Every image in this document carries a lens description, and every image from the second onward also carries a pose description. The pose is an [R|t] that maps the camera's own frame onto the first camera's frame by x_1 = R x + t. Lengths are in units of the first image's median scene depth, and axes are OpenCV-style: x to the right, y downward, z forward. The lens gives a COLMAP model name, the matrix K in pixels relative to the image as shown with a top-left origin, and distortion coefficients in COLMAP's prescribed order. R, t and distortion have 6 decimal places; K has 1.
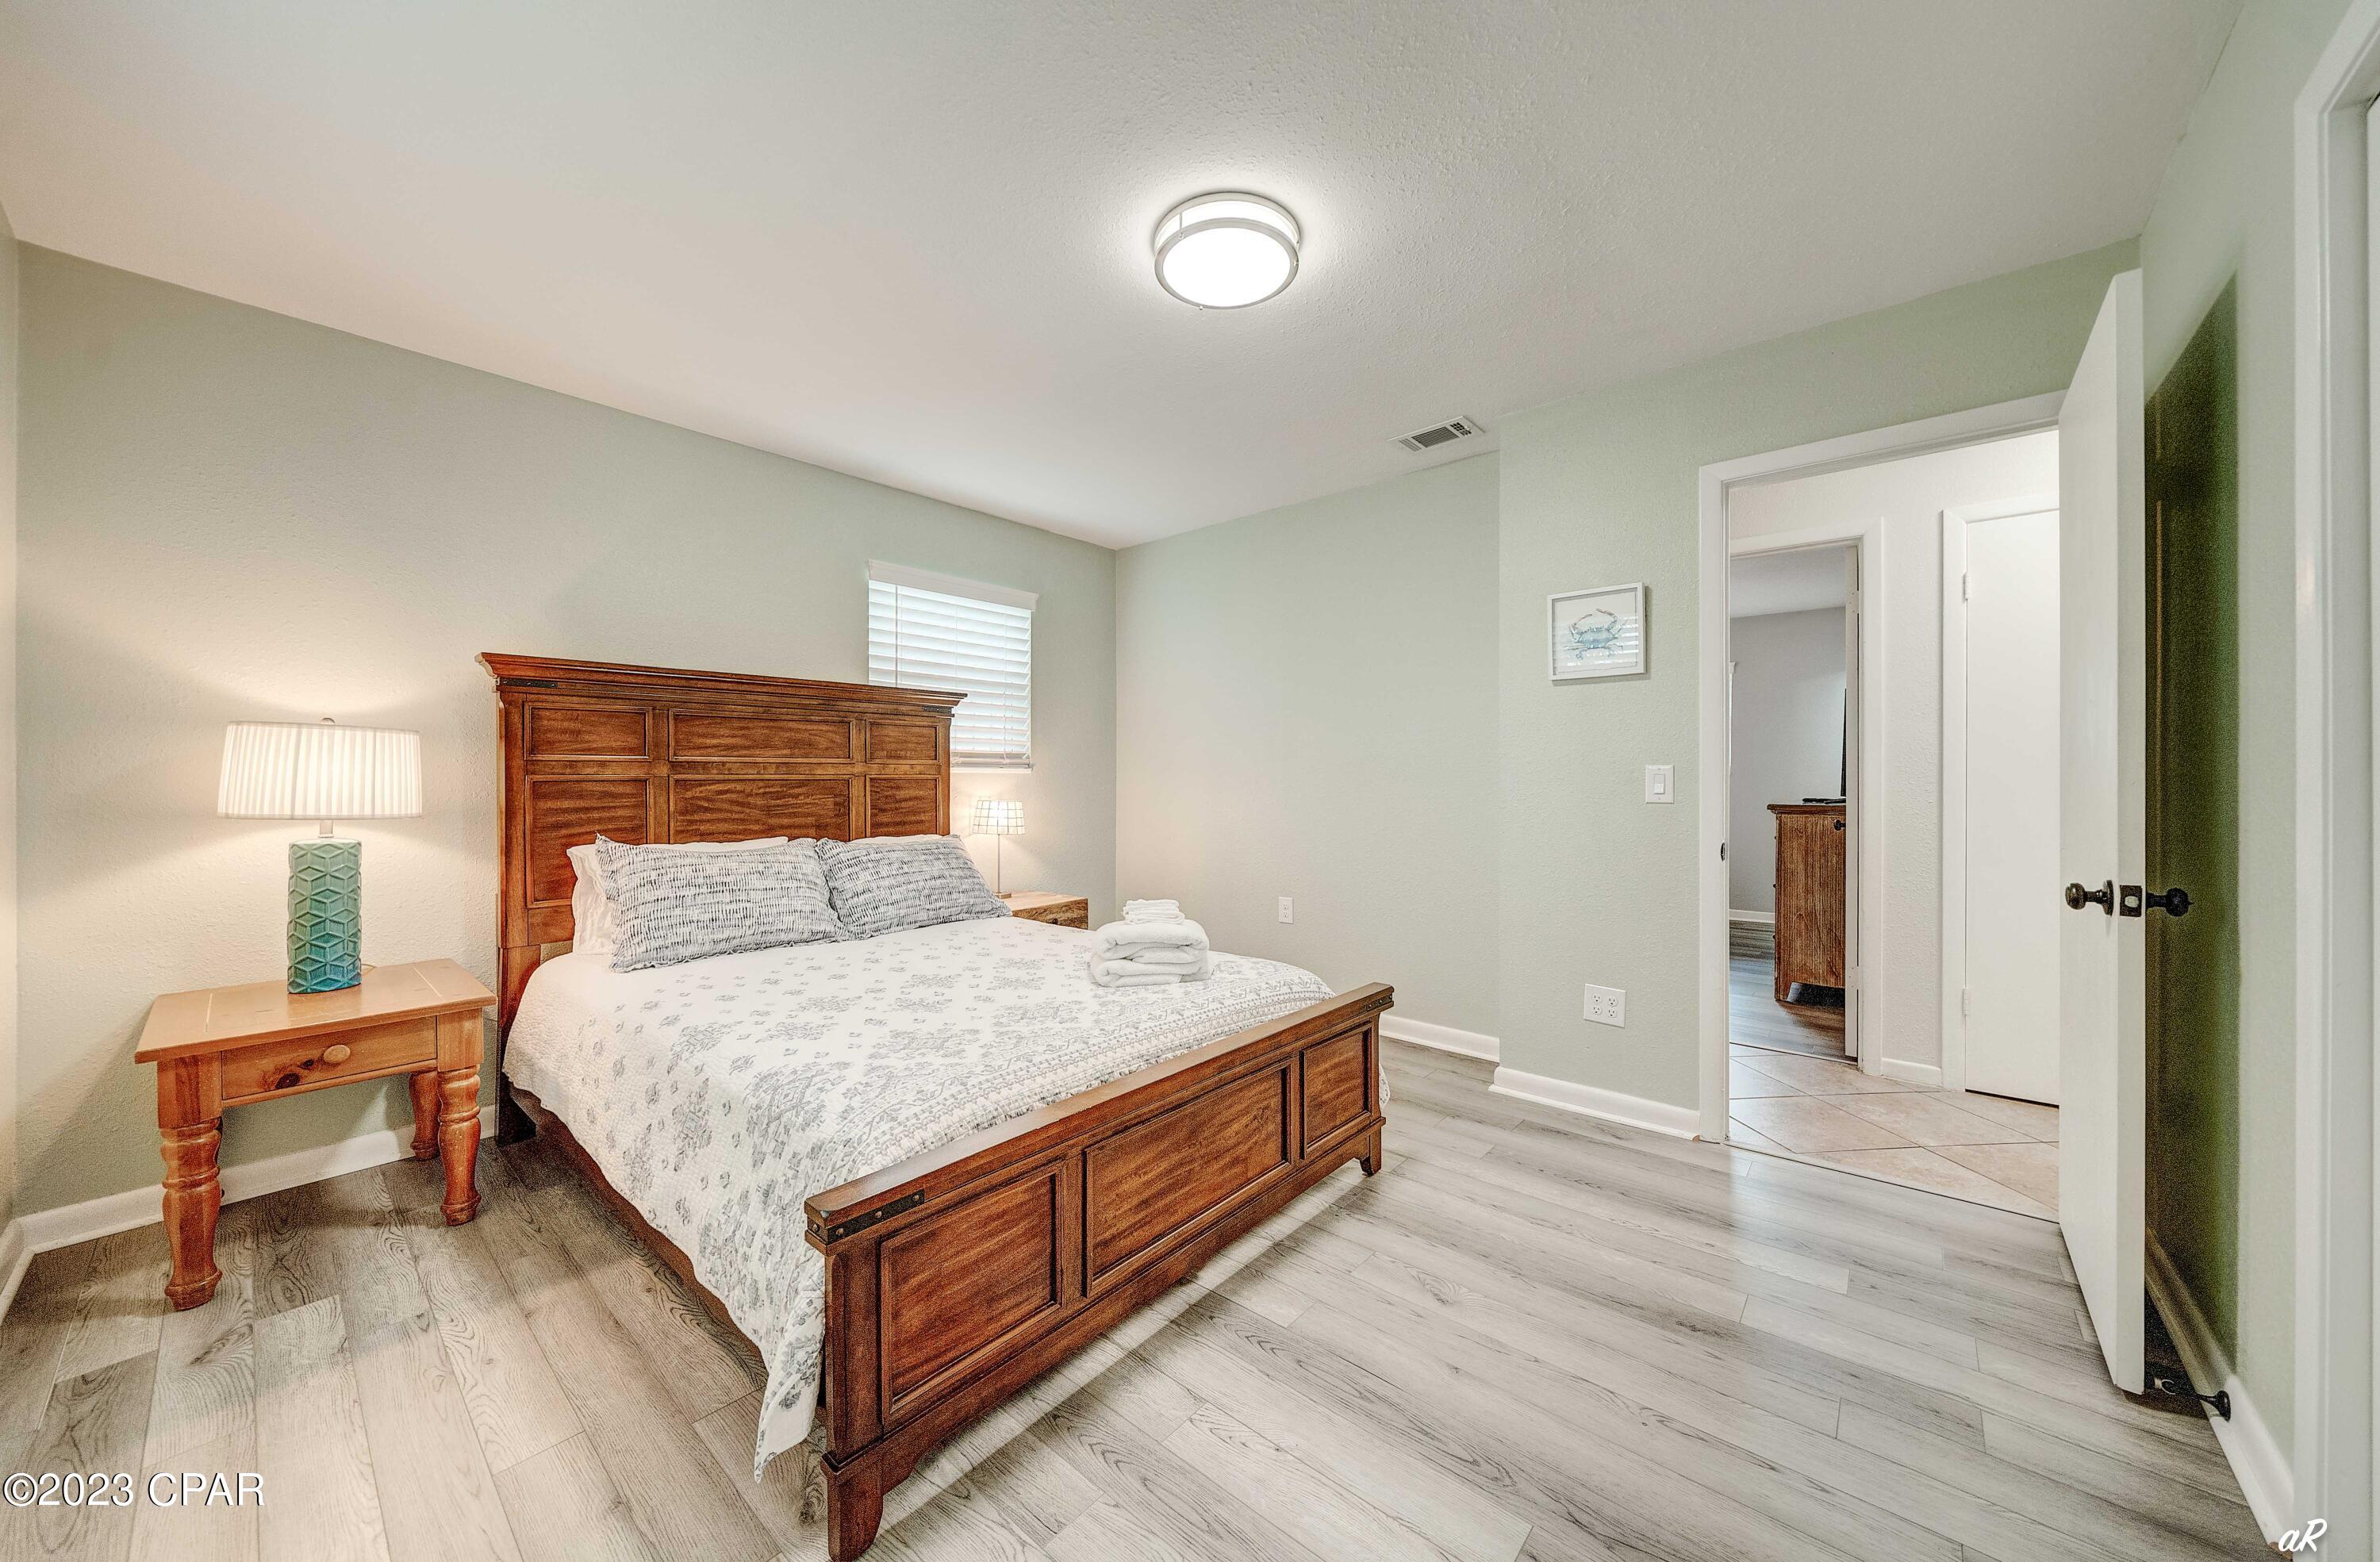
lens RADIAL K [[833.4, 0, 1190.0], [0, 833.4, 781.0], [0, 0, 1]] dist [-0.002191, -0.000181]
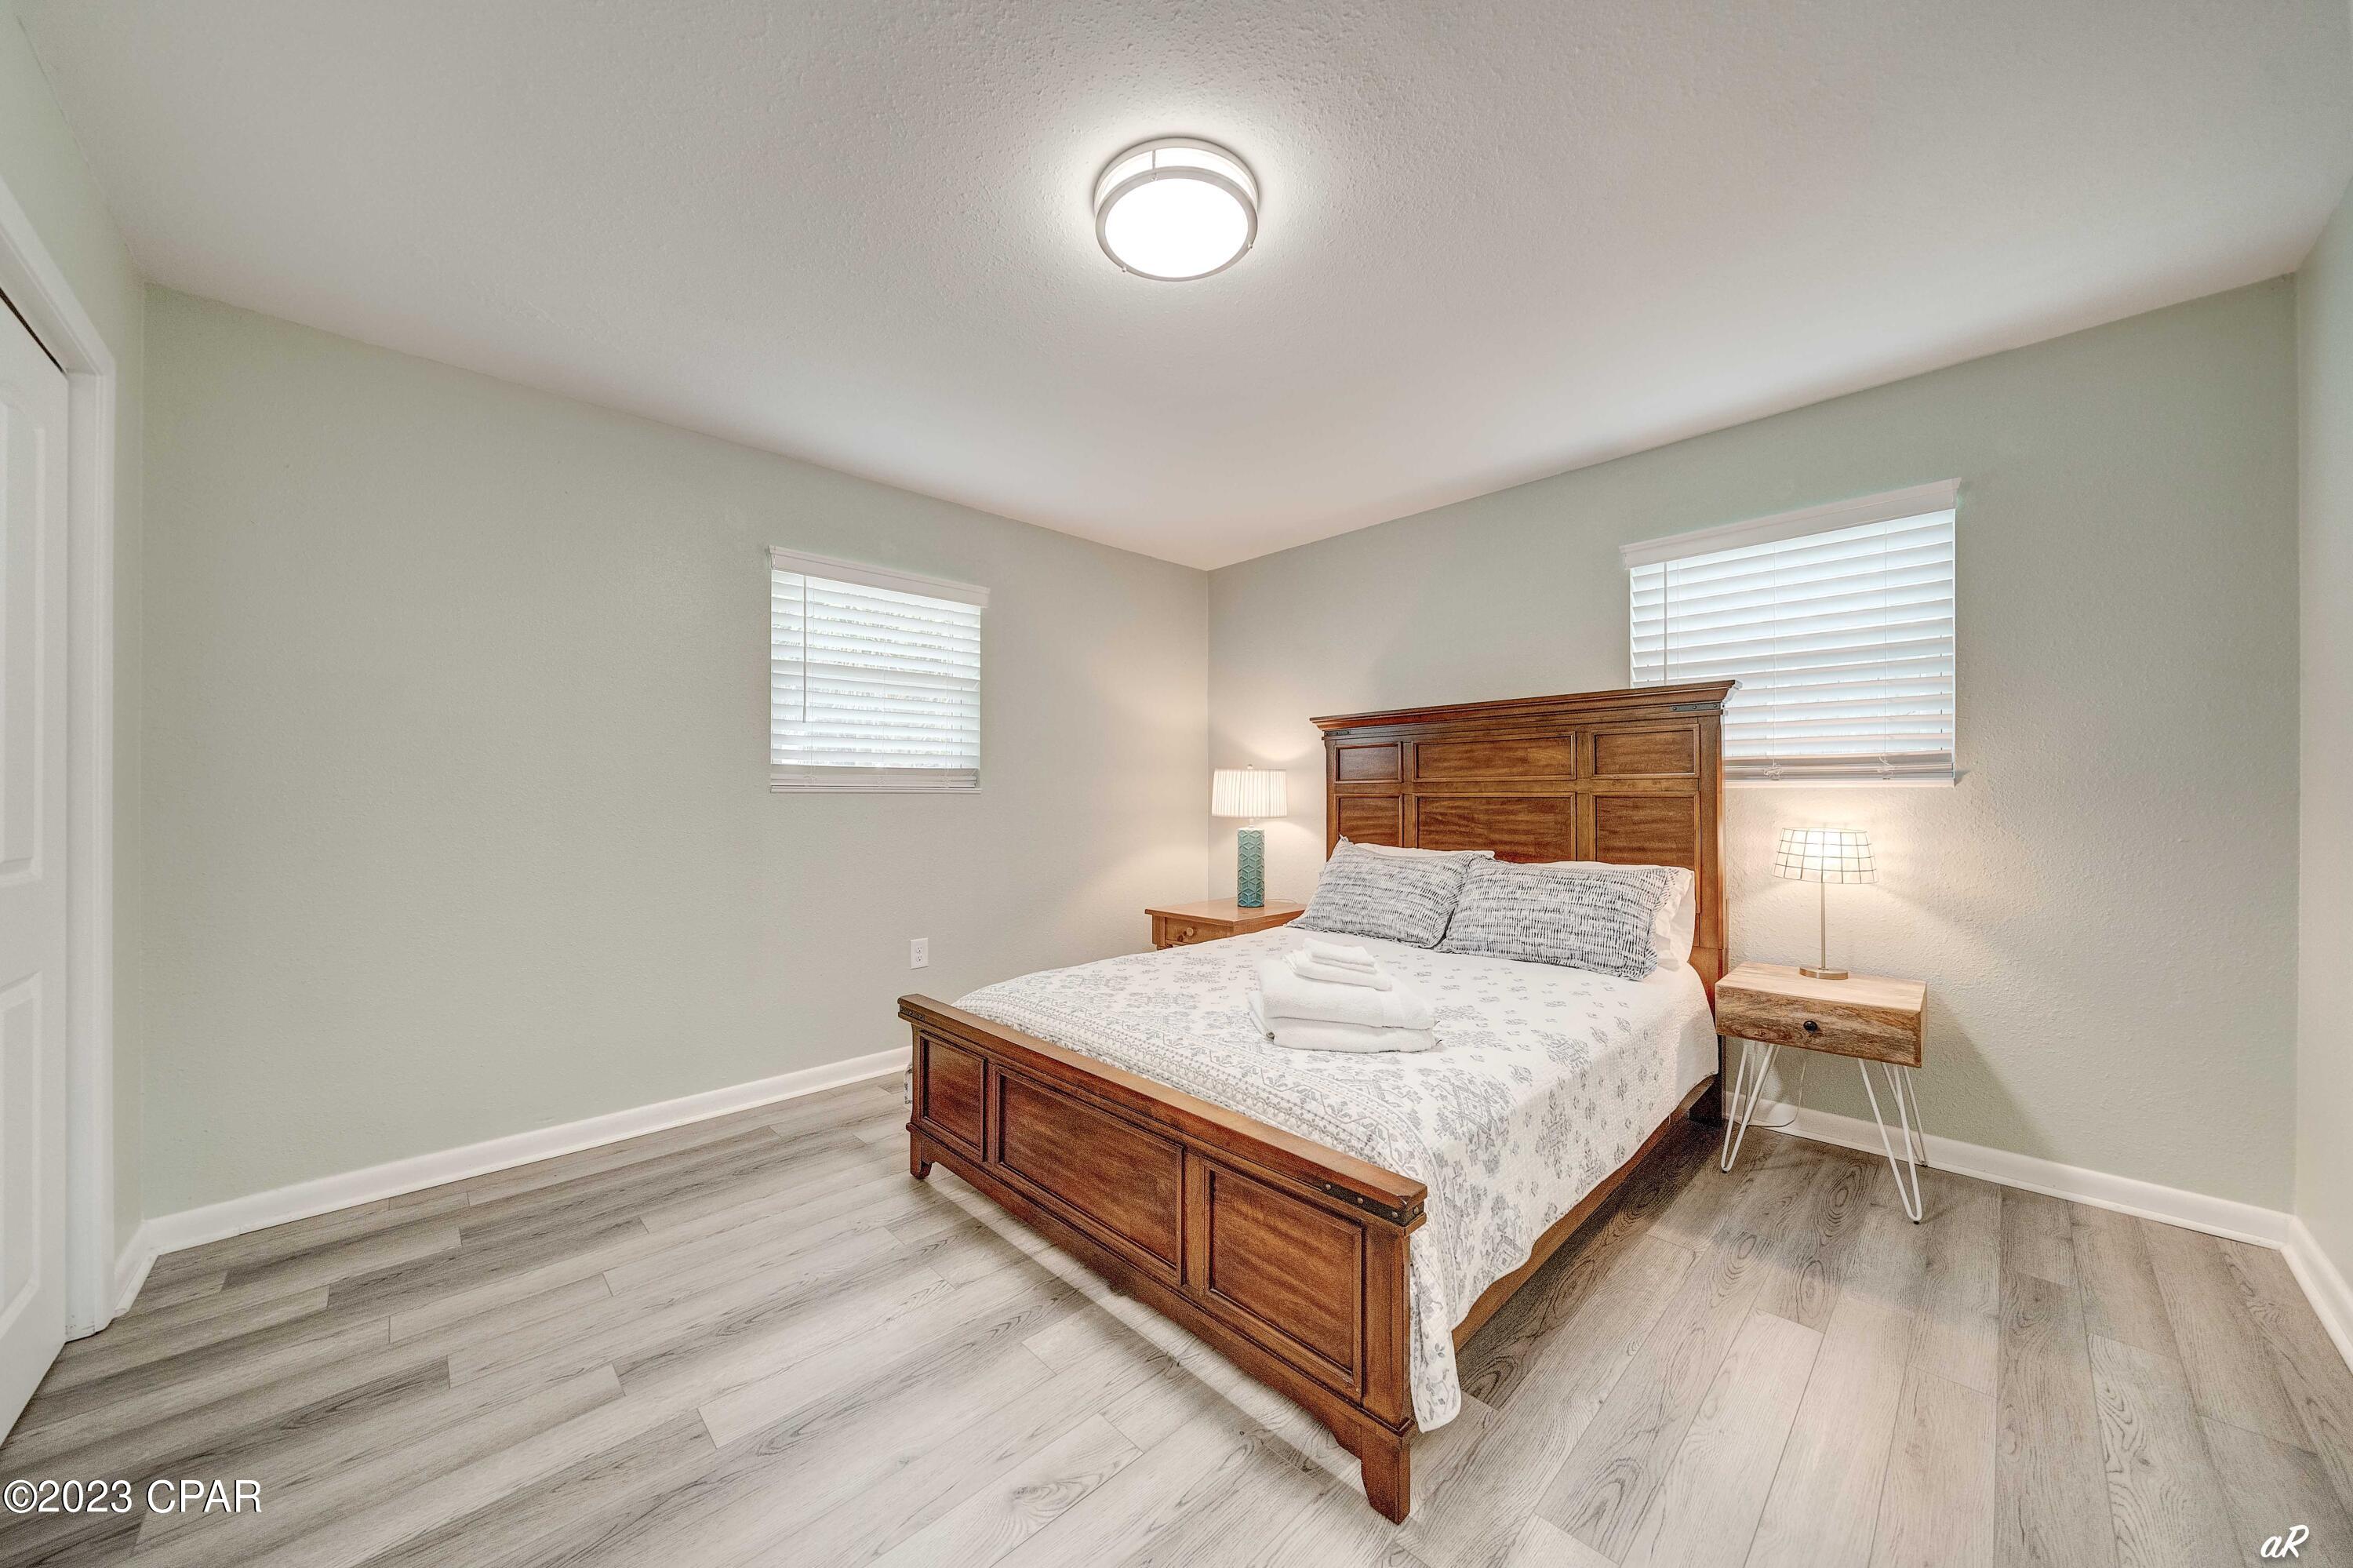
lens RADIAL K [[812.1, 0, 1163.3], [0, 812.1, 793.2], [0, 0, 1]] dist [-0.004987, -0.000062]
pose [[-0.099261, -0.001262, -0.995061, 0.614943], [0.000642, 0.999999, -0.001332, -0.005985], [0.995061, -0.000771, -0.099260, 0.723486]]
